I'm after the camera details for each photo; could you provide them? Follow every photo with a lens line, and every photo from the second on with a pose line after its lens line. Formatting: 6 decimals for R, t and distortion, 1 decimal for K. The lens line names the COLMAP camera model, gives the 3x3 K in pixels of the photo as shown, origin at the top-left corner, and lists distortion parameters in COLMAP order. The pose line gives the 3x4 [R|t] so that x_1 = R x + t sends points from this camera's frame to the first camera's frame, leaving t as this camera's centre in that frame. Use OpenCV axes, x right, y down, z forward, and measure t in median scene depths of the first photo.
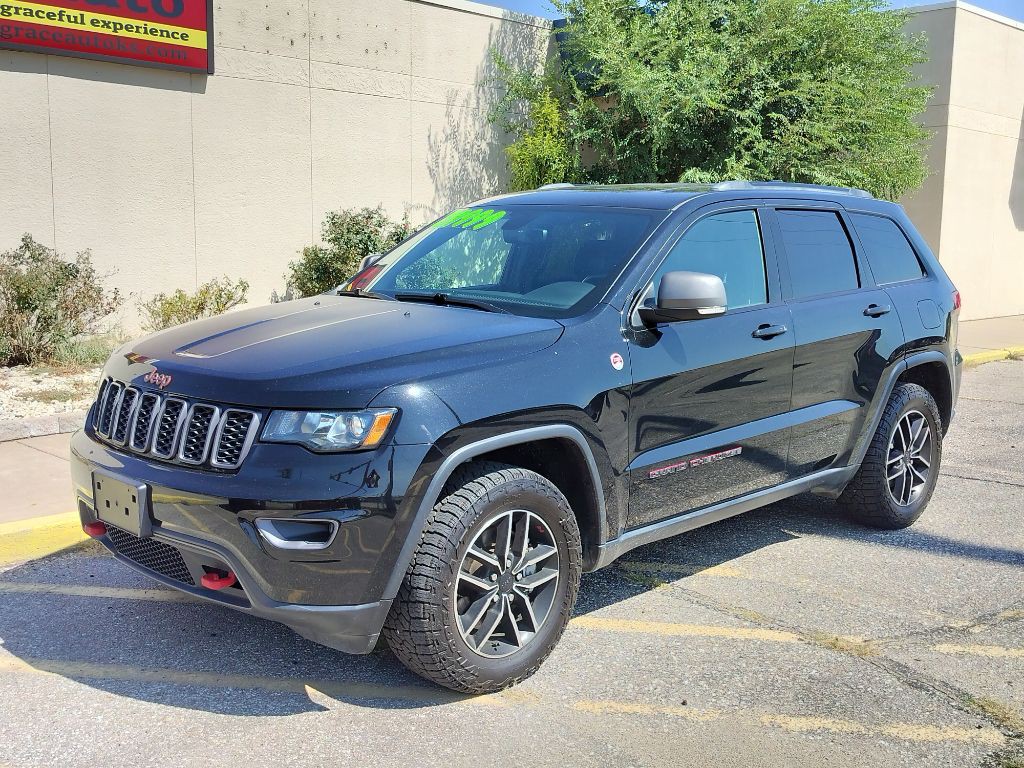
lens RADIAL K [[1125.5, 0, 519.8], [0, 1125.5, 380.9], [0, 0, 1]] dist [0.097608, -0.172753]
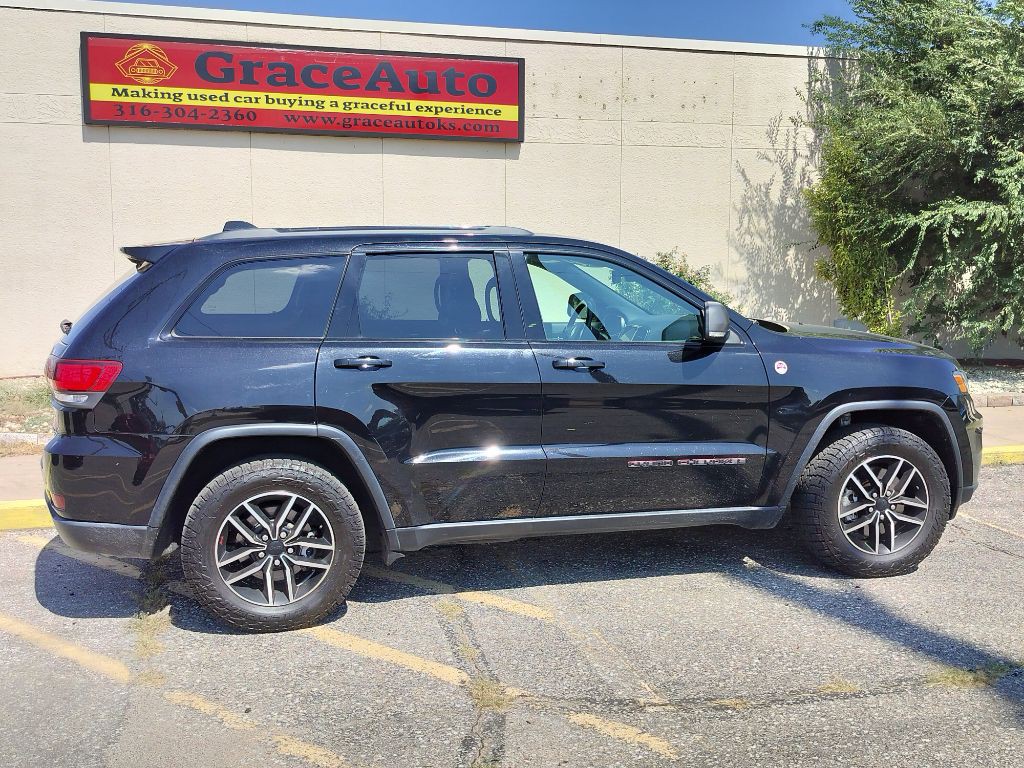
lens RADIAL K [[1052.9, 0, 516.9], [0, 1052.9, 384.3], [0, 0, 1]] dist [0.104799, -0.201839]
pose [[0.859274, 0.040368, -0.509921, 0.699197], [-0.055076, 0.998387, -0.013771, -0.020745], [0.508542, 0.039918, 0.860111, 0.199858]]
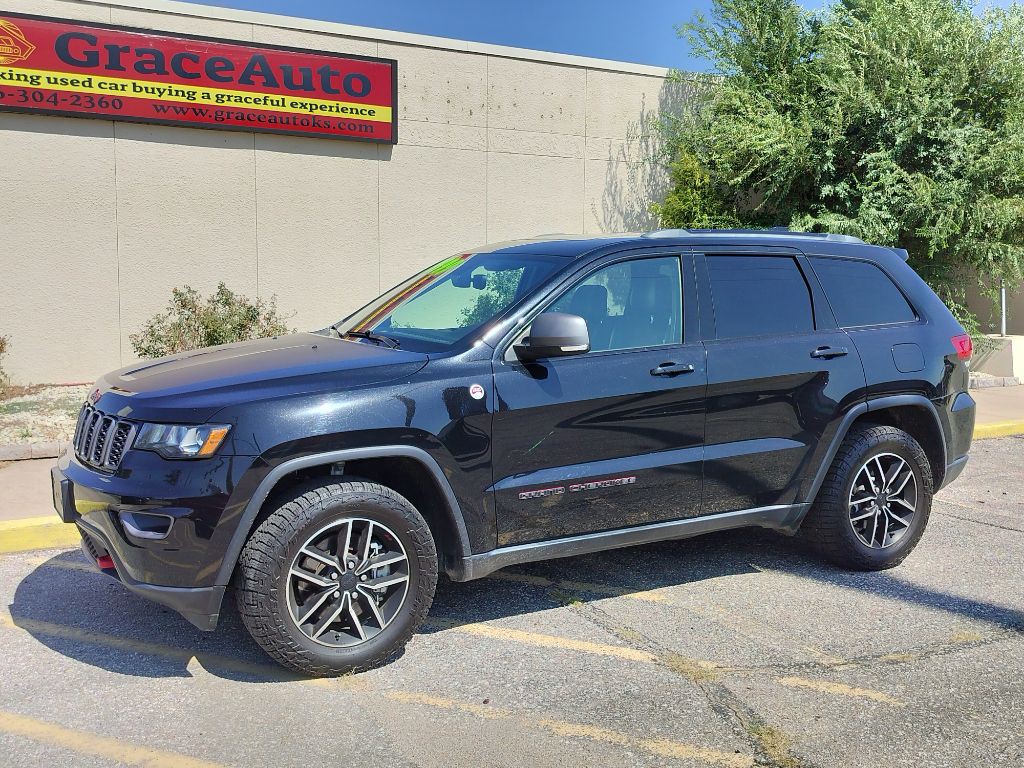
lens RADIAL K [[1065.7, 0, 516.4], [0, 1065.7, 383.6], [0, 0, 1]] dist [0.098119, -0.170066]
pose [[0.962288, 0.022168, -0.271127, 0.362281], [-0.031447, 0.999057, -0.029929, 0.004109], [0.270208, 0.037326, 0.962078, -0.006091]]
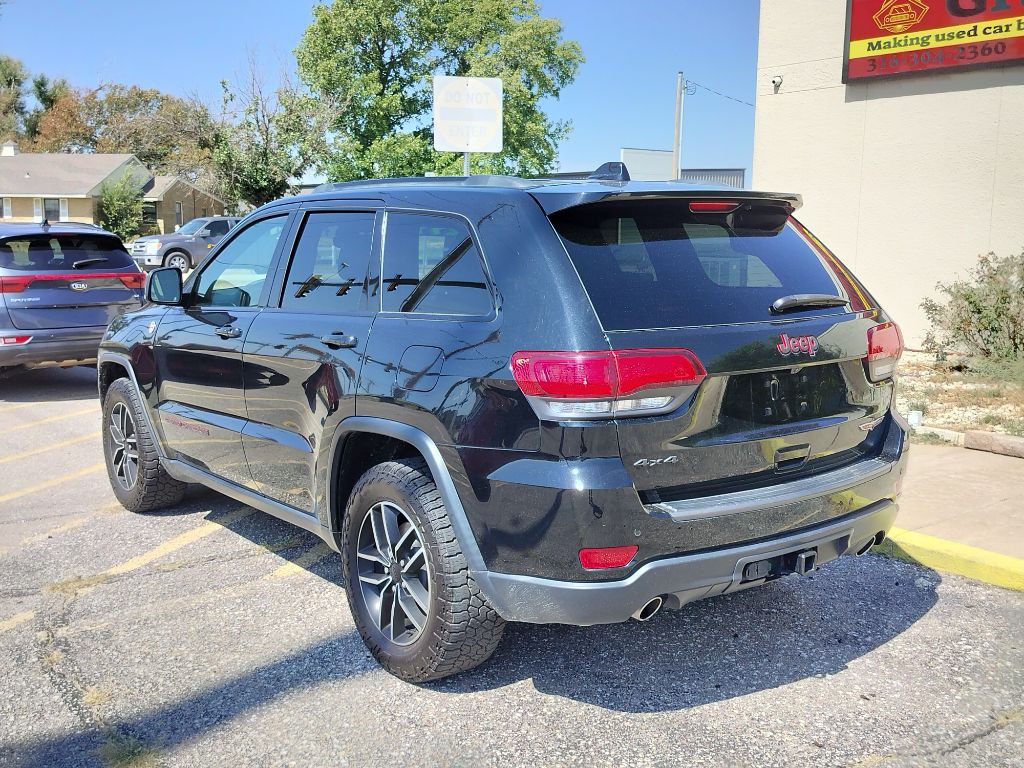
lens RADIAL K [[1071.7, 0, 513.4], [0, 1071.7, 387.3], [0, 0, 1]] dist [0.101923, -0.172759]
pose [[-0.149448, 0.130202, -0.980159, 1.195008], [-0.137395, 0.978941, 0.150990, -0.185635], [0.979177, 0.157235, -0.128412, 1.435352]]
